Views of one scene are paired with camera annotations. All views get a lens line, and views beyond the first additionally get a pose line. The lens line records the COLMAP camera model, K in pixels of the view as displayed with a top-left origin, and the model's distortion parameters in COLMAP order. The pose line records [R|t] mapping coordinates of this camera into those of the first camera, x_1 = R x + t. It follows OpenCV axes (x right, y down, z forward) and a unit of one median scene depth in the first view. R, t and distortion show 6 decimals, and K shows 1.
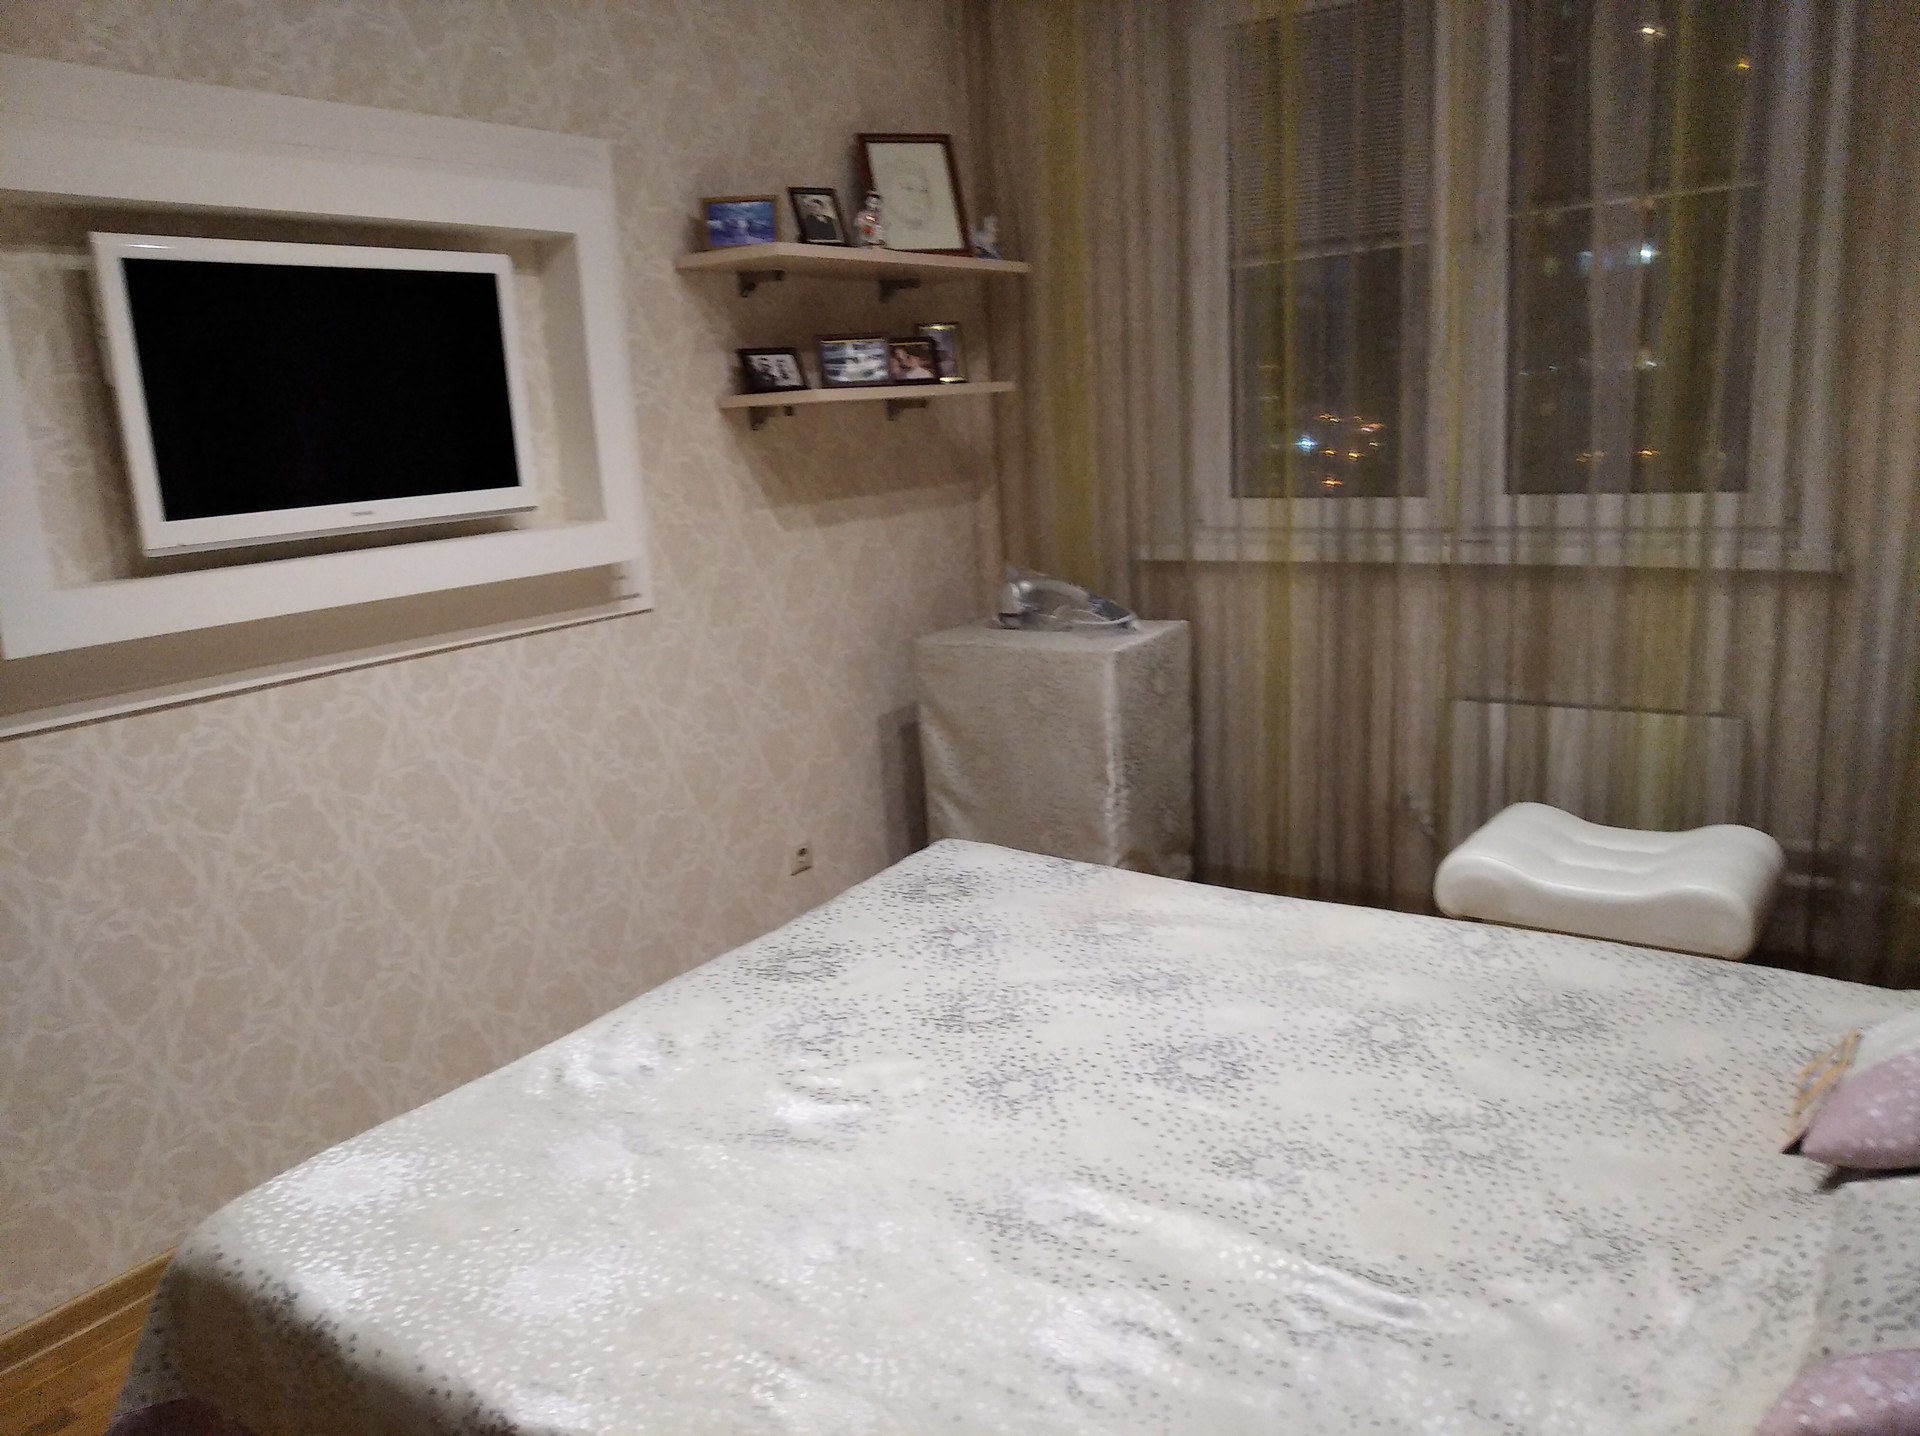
lens RADIAL K [[1465.2, 0, 960.0], [0, 1465.2, 718.0], [0, 0, 1]] dist [0.028986, -0.052240]
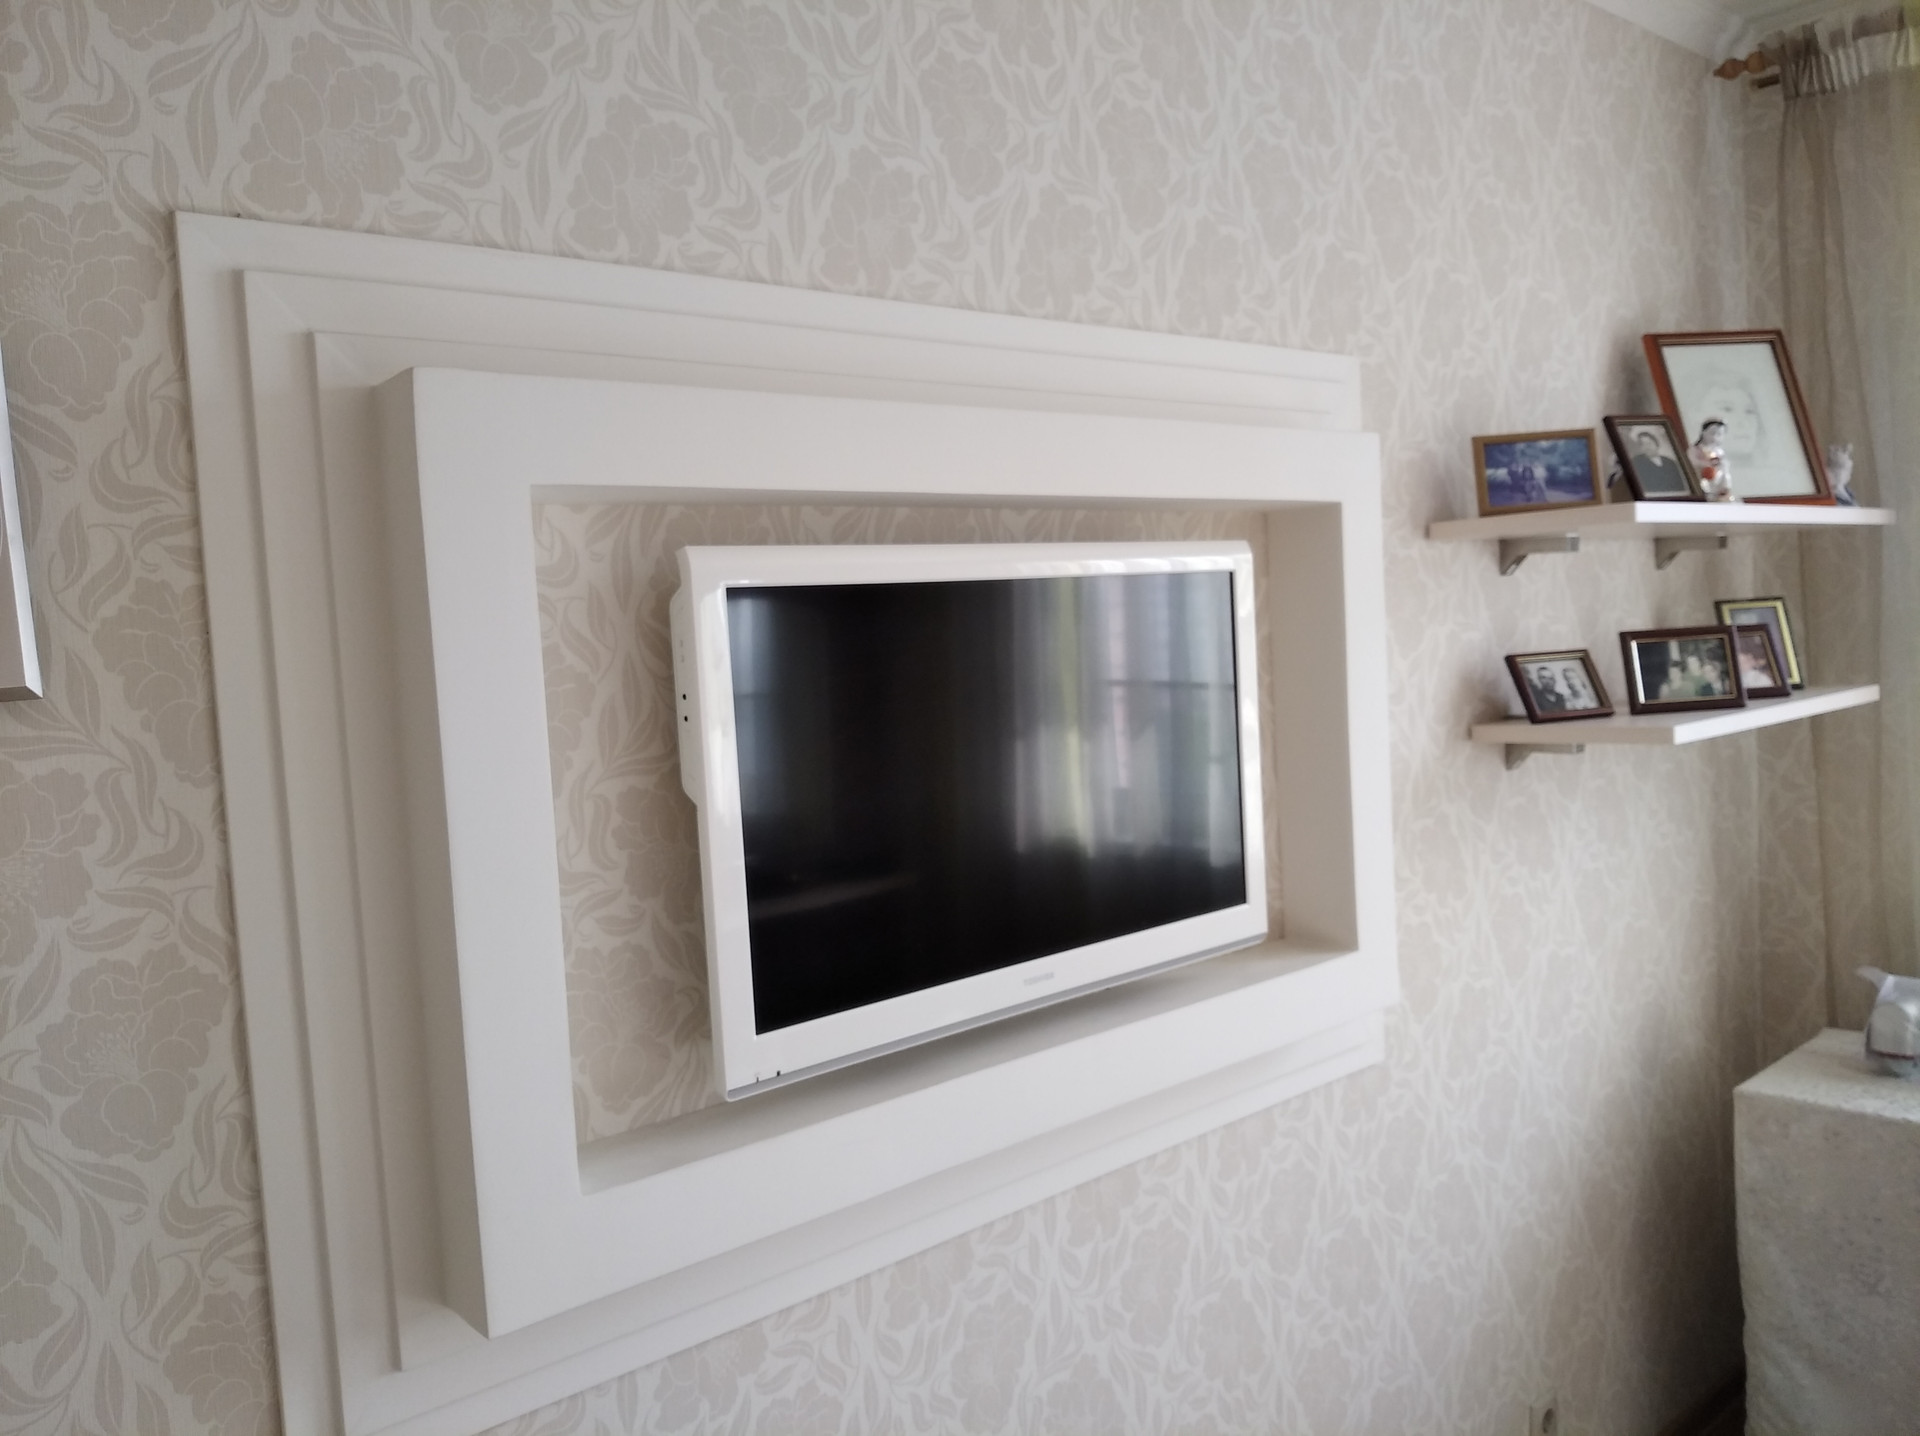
lens RADIAL K [[1465.2, 0, 960.0], [0, 1465.2, 718.0], [0, 0, 1]] dist [-0.037158, 0.037988]
pose [[0.967313, 0.022775, -0.252559, -0.309842], [-0.054612, 0.991298, -0.119773, -0.182648], [0.247633, 0.129651, 0.960140, 0.439735]]
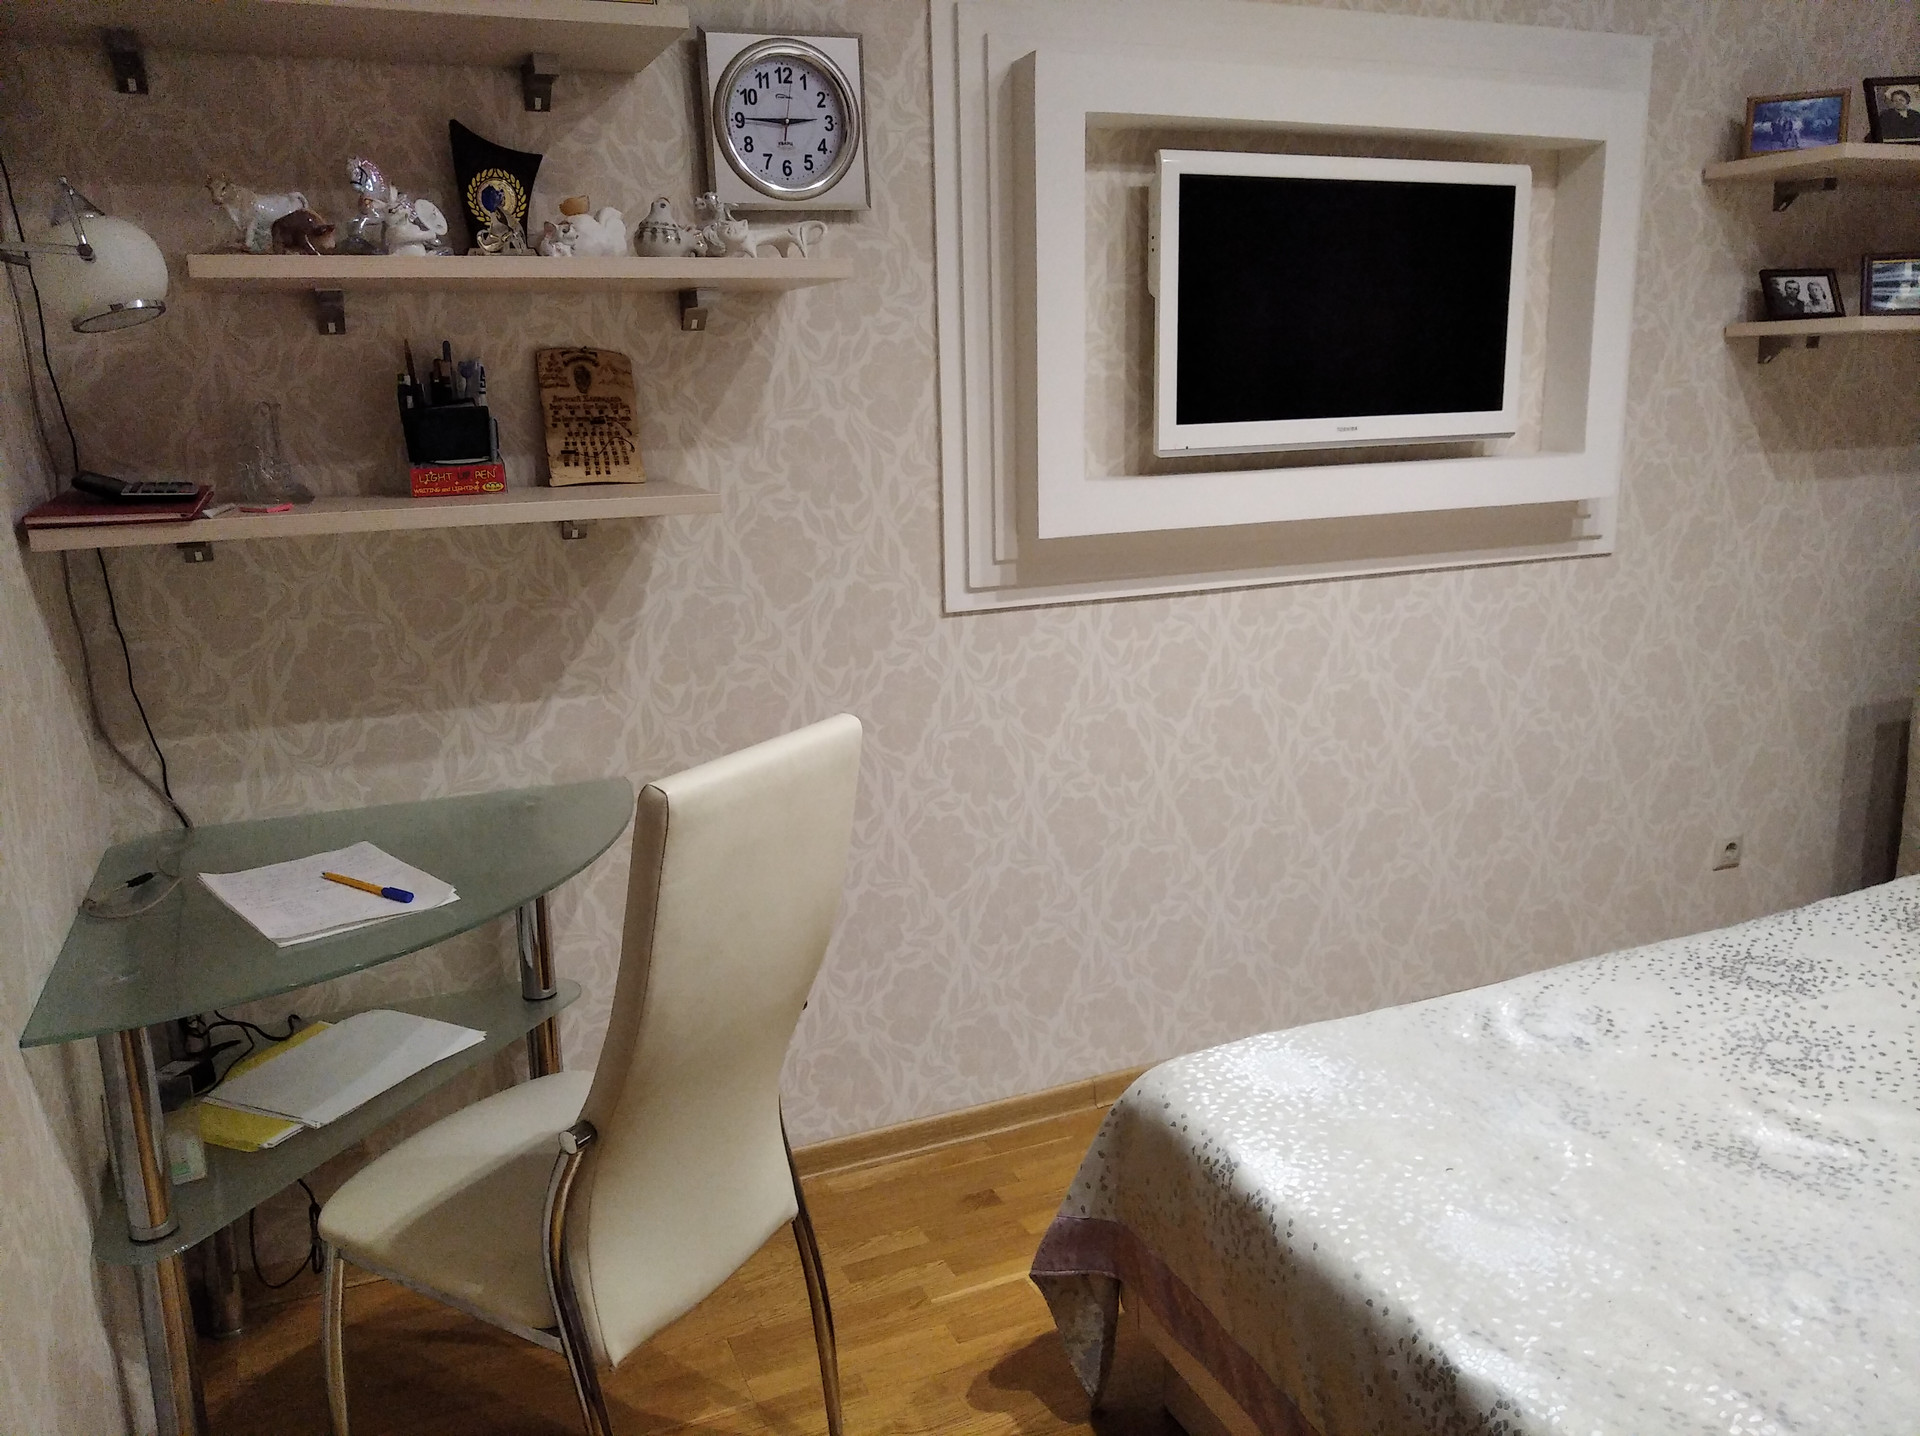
lens RADIAL K [[1465.2, 0, 960.0], [0, 1465.2, 718.0], [0, 0, 1]] dist [0.028986, -0.052240]
pose [[0.843233, 0.157007, -0.514107, -0.085251], [-0.137060, 0.987581, 0.076801, 0.016664], [0.519781, 0.005702, 0.854281, 0.000932]]
